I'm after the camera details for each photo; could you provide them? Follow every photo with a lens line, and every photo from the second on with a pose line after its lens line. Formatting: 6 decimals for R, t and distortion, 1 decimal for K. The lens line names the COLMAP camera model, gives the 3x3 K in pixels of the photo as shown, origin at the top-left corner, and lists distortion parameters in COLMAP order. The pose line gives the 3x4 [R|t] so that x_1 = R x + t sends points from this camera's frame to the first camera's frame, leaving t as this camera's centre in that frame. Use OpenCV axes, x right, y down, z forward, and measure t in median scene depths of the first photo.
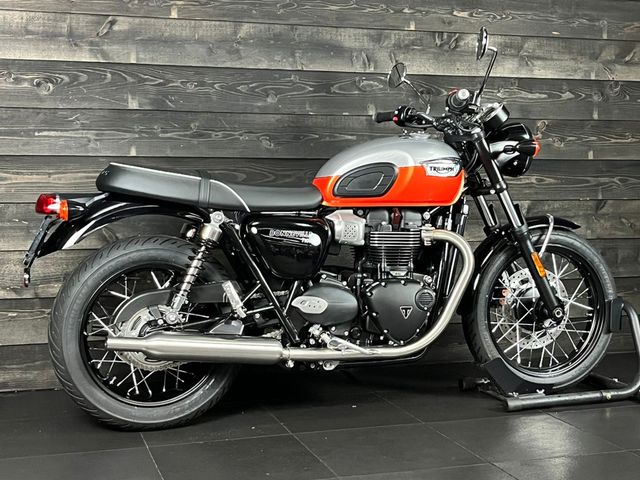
lens RADIAL K [[922.4, 0, 320.0], [0, 922.4, 240.0], [0, 0, 1]] dist [0.005490, -0.007013]
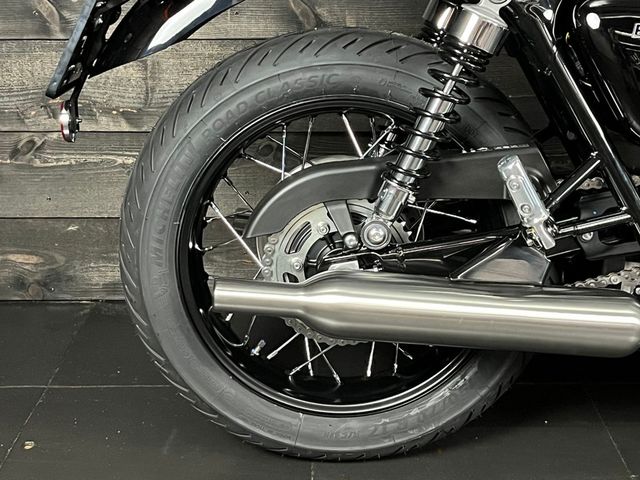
lens RADIAL K [[1090.3, 0, 337.9], [0, 1090.3, 226.6], [0, 0, 1]] dist [0.041438, 0.043630]
pose [[0.949108, 0.080659, -0.304447, -0.025868], [-0.010030, 0.973900, 0.226755, -0.031139], [0.314791, -0.212161, 0.925145, 0.527559]]
